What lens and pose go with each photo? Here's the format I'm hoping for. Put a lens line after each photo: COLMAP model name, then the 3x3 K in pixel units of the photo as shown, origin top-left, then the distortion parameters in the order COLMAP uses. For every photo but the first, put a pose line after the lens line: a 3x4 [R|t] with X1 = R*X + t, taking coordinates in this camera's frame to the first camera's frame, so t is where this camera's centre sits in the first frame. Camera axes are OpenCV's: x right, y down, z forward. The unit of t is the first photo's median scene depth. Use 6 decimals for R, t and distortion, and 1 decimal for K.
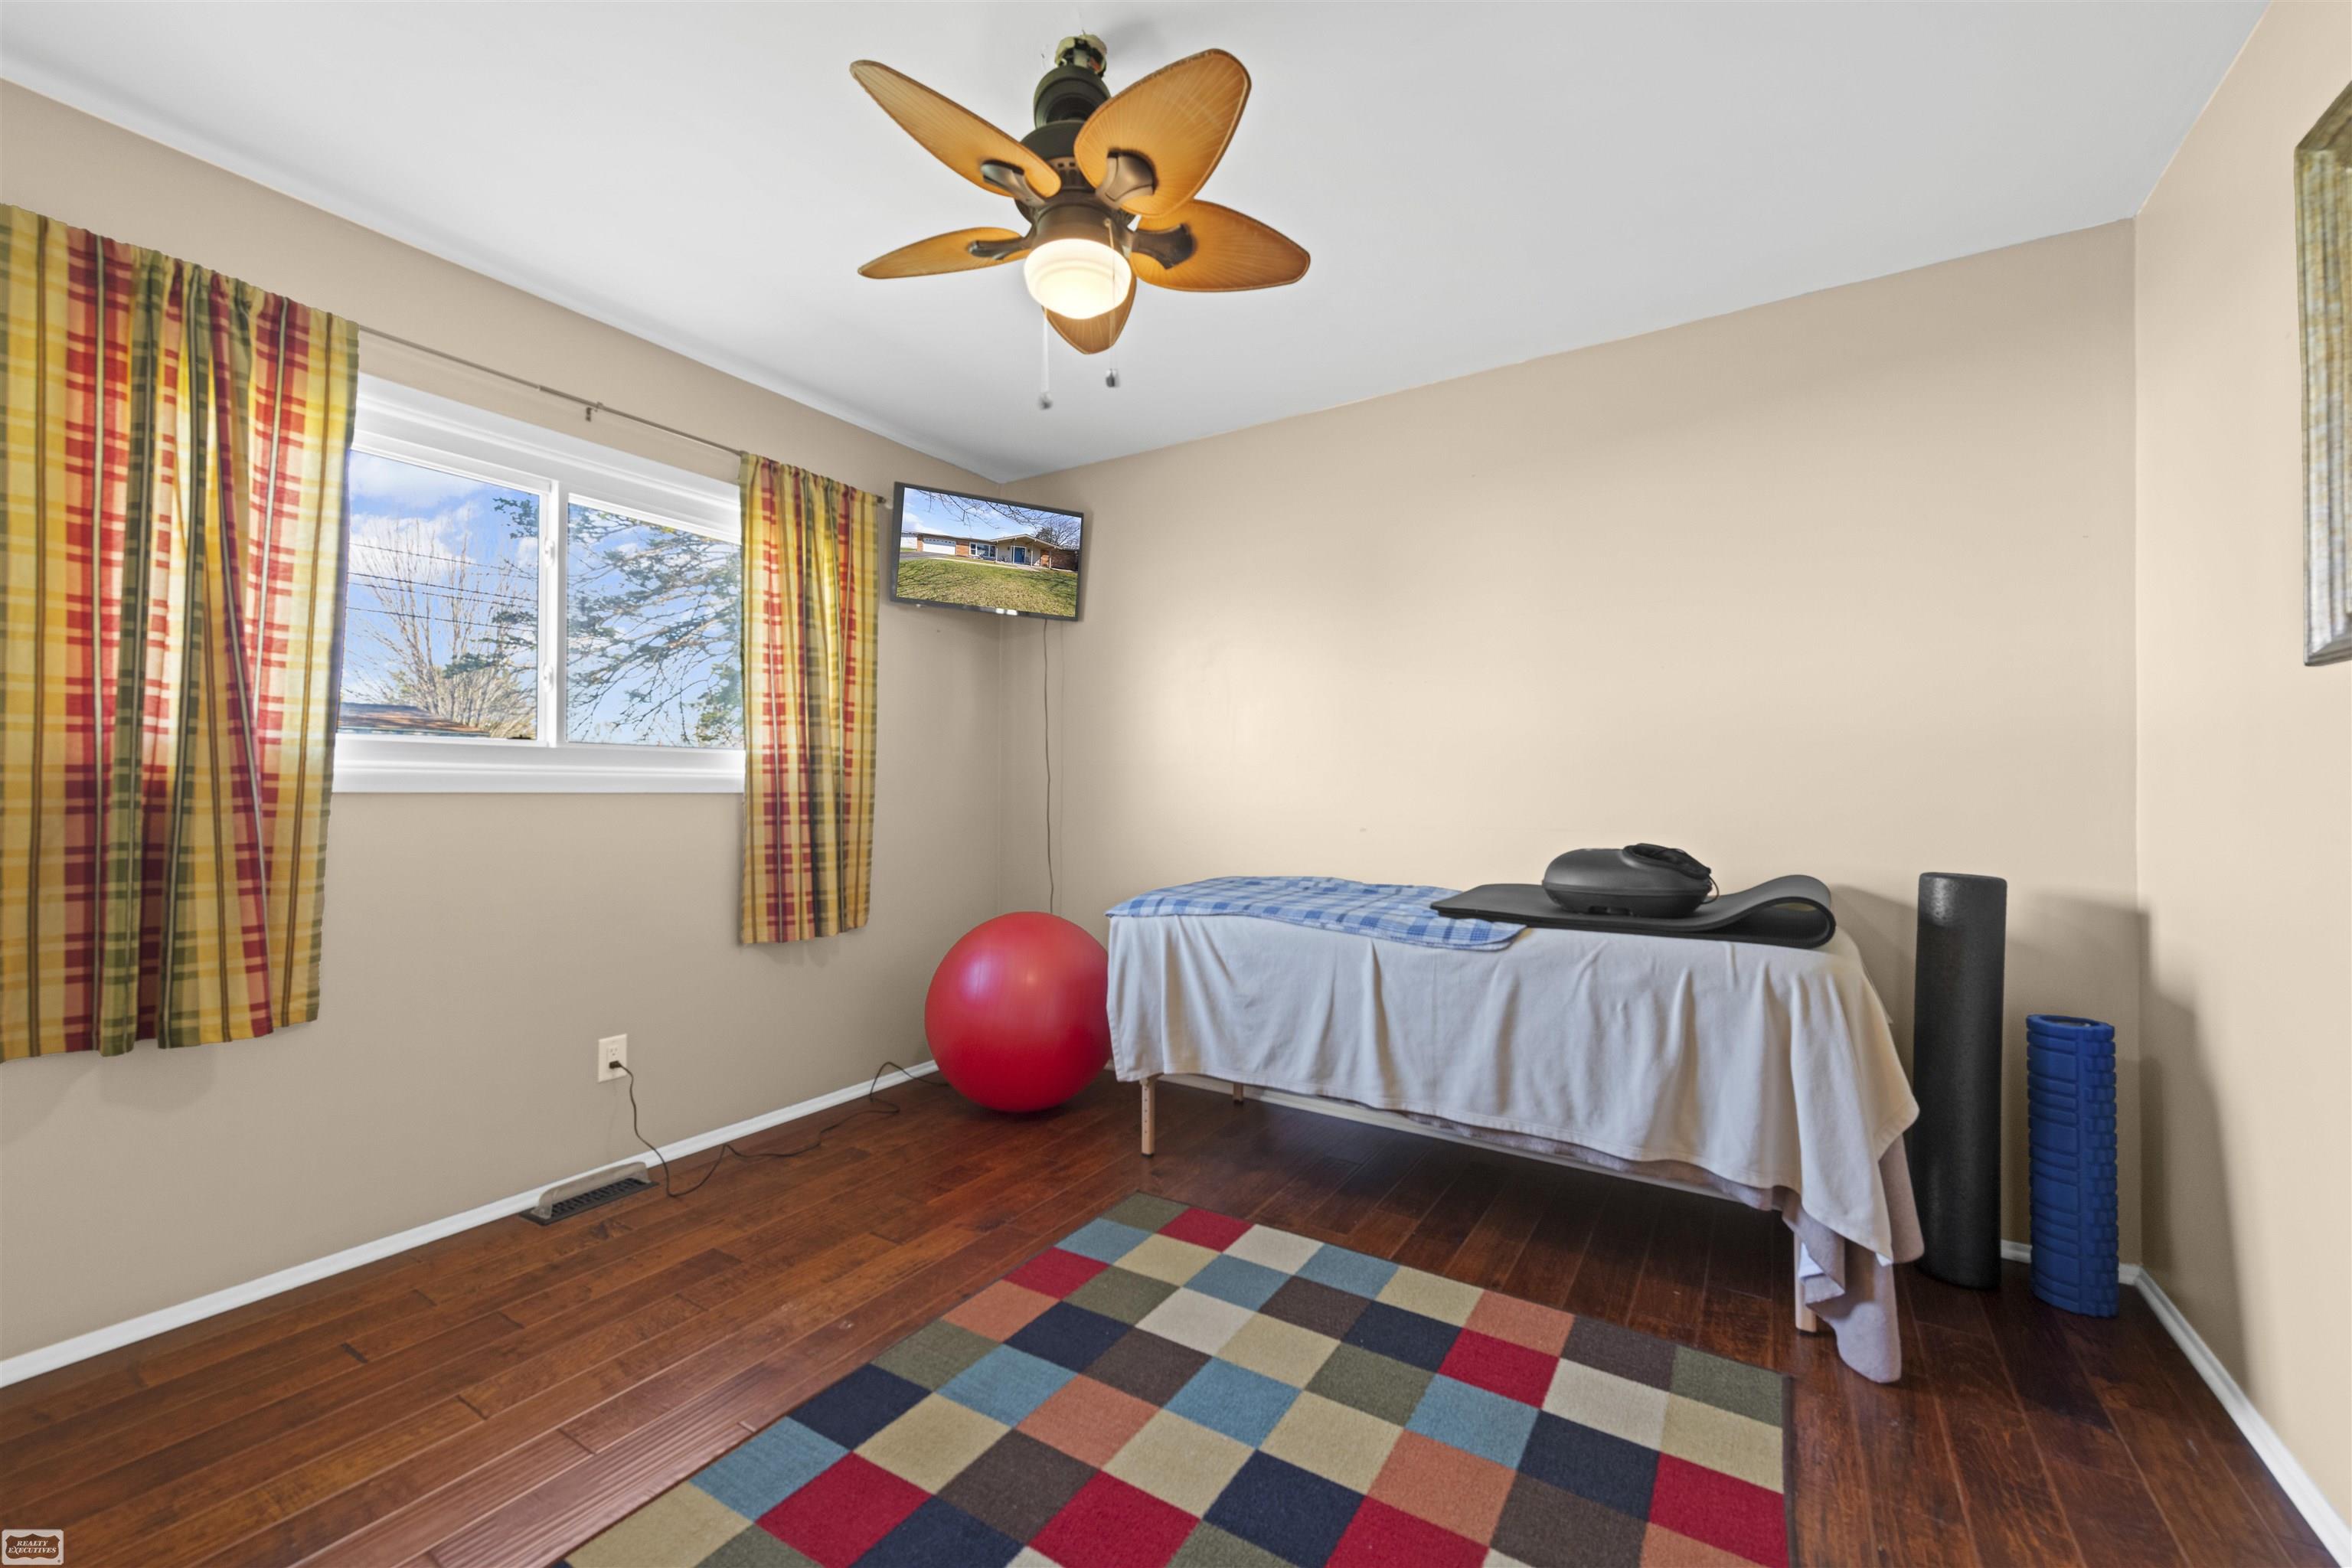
lens RADIAL K [[943.9, 0, 1179.3], [0, 943.9, 778.7], [0, 0, 1]] dist [0.012708, -0.000460]
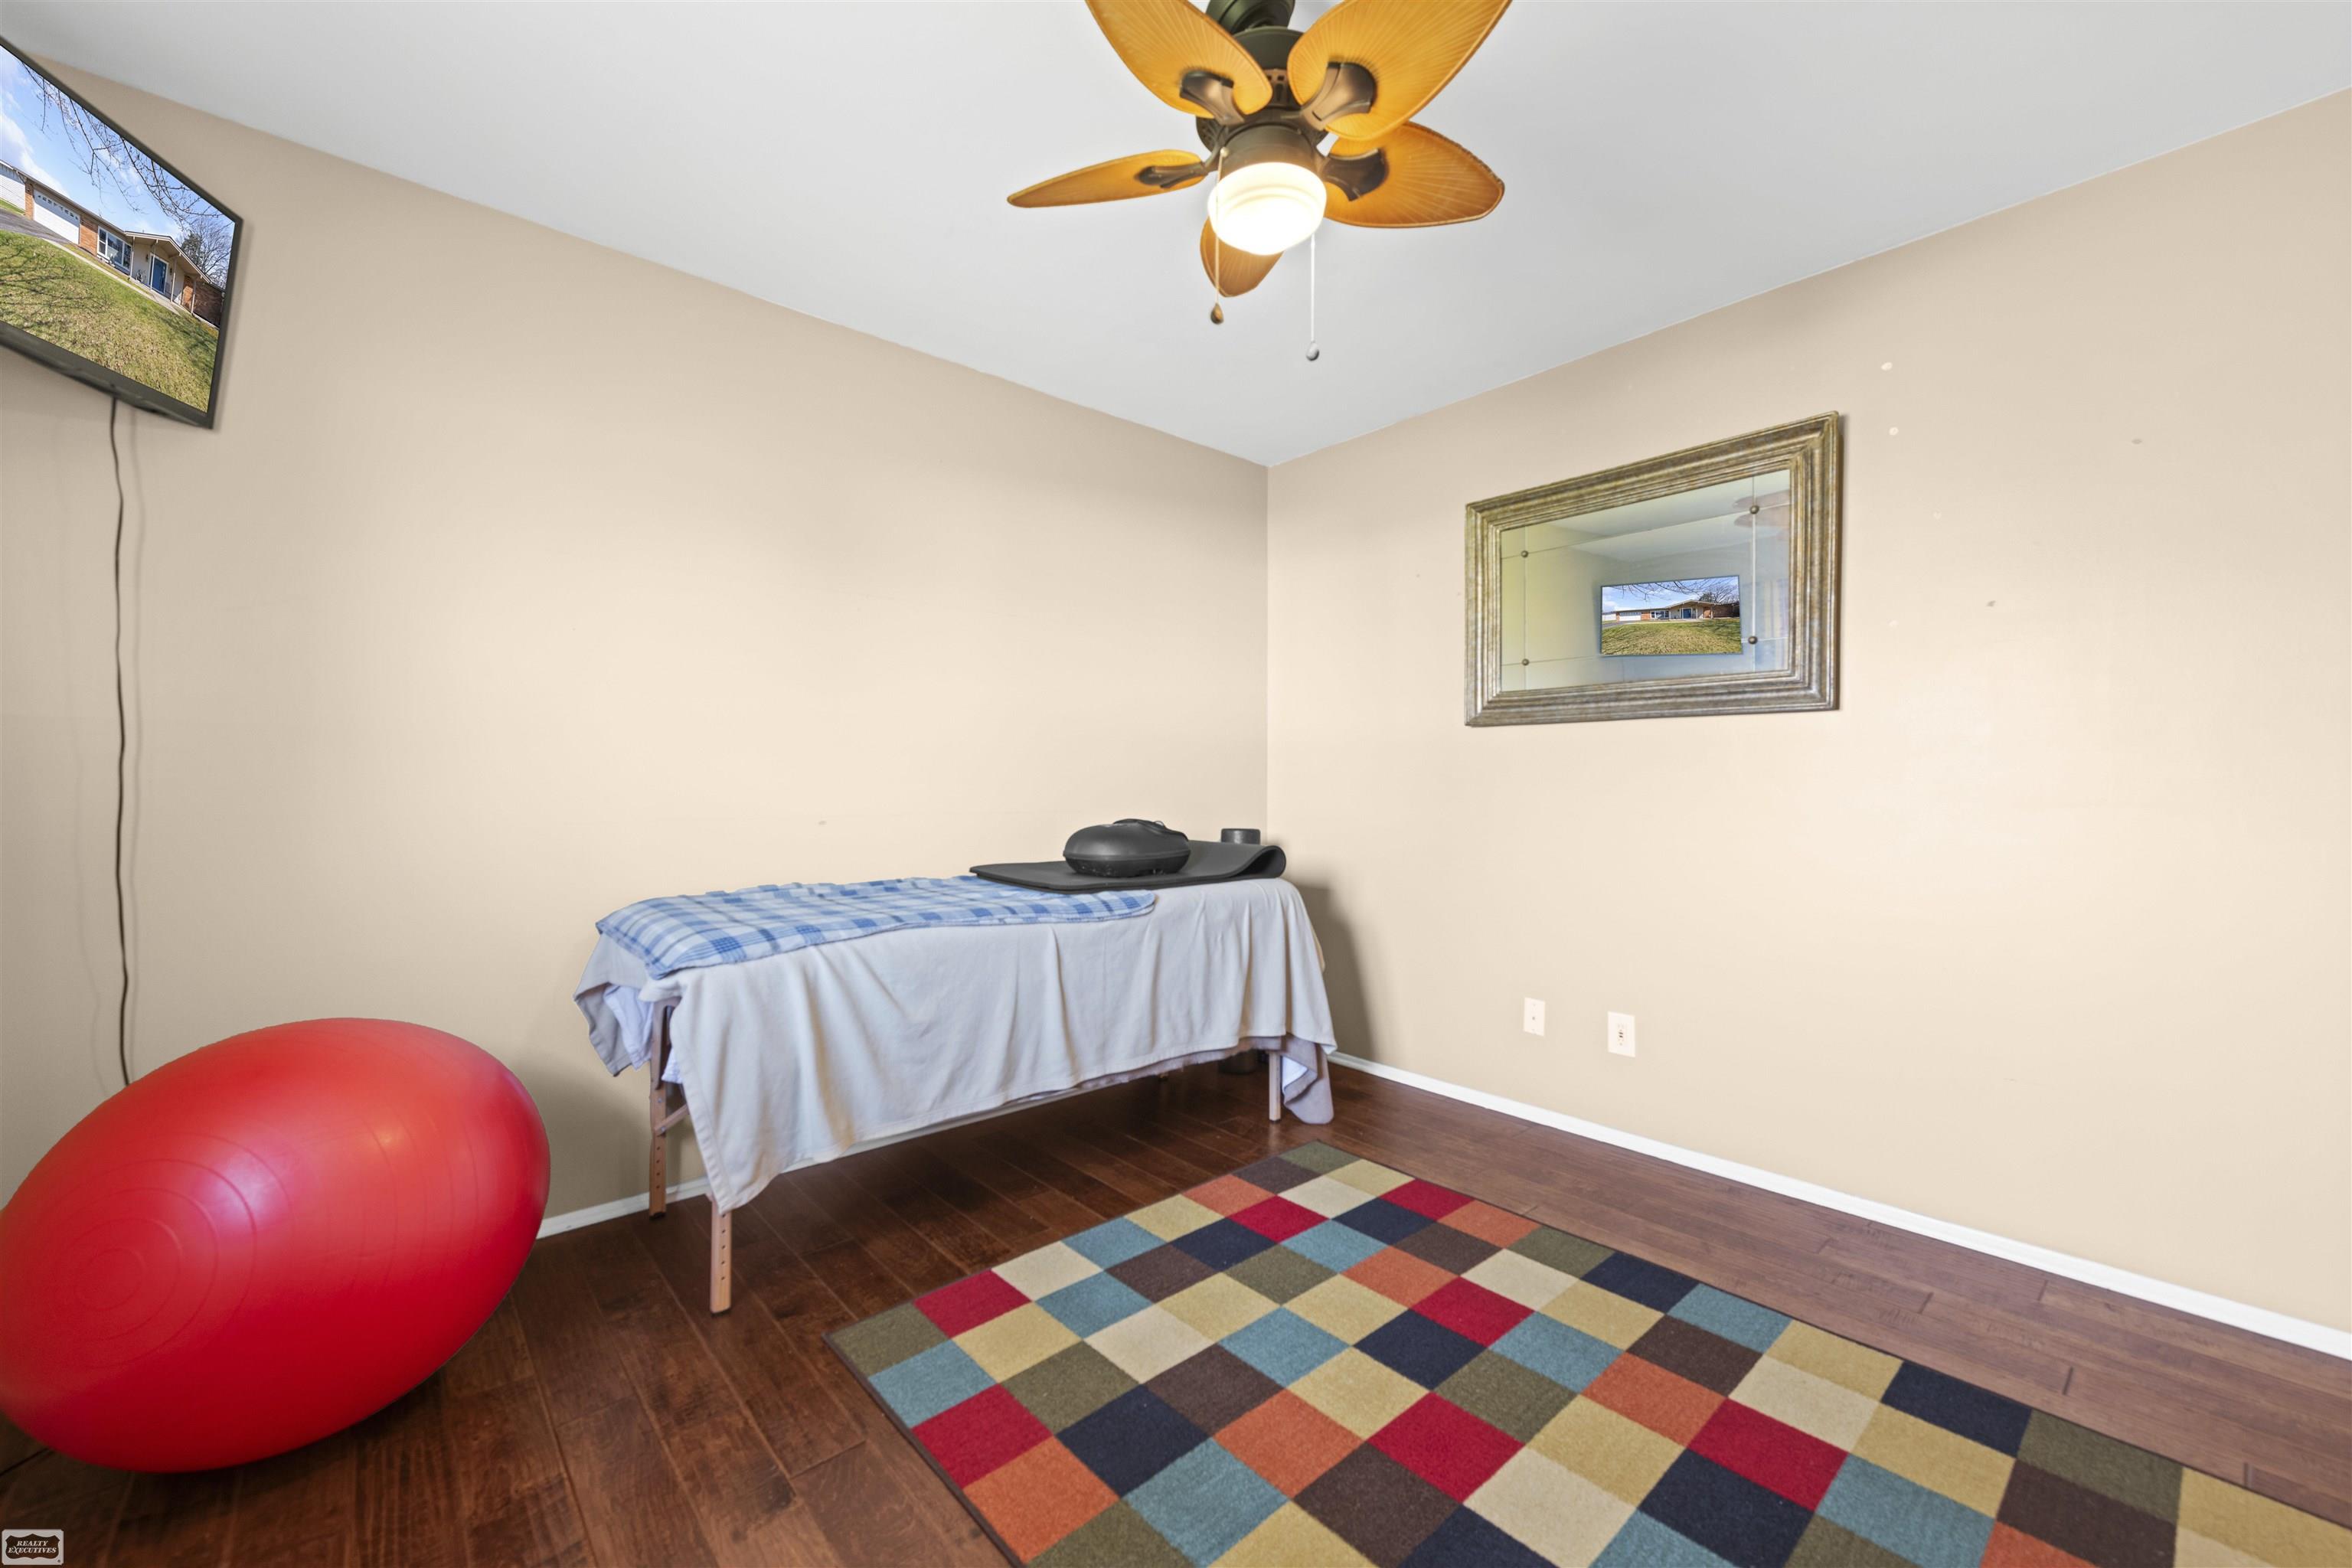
lens RADIAL K [[943.9, 0, 1179.3], [0, 943.9, 778.7], [0, 0, 1]] dist [0.012708, -0.000460]
pose [[0.275250, -0.001146, 0.961372, -0.790617], [-0.006571, 0.999974, 0.003073, 0.010935], [-0.961350, -0.007163, 0.275236, 0.649623]]
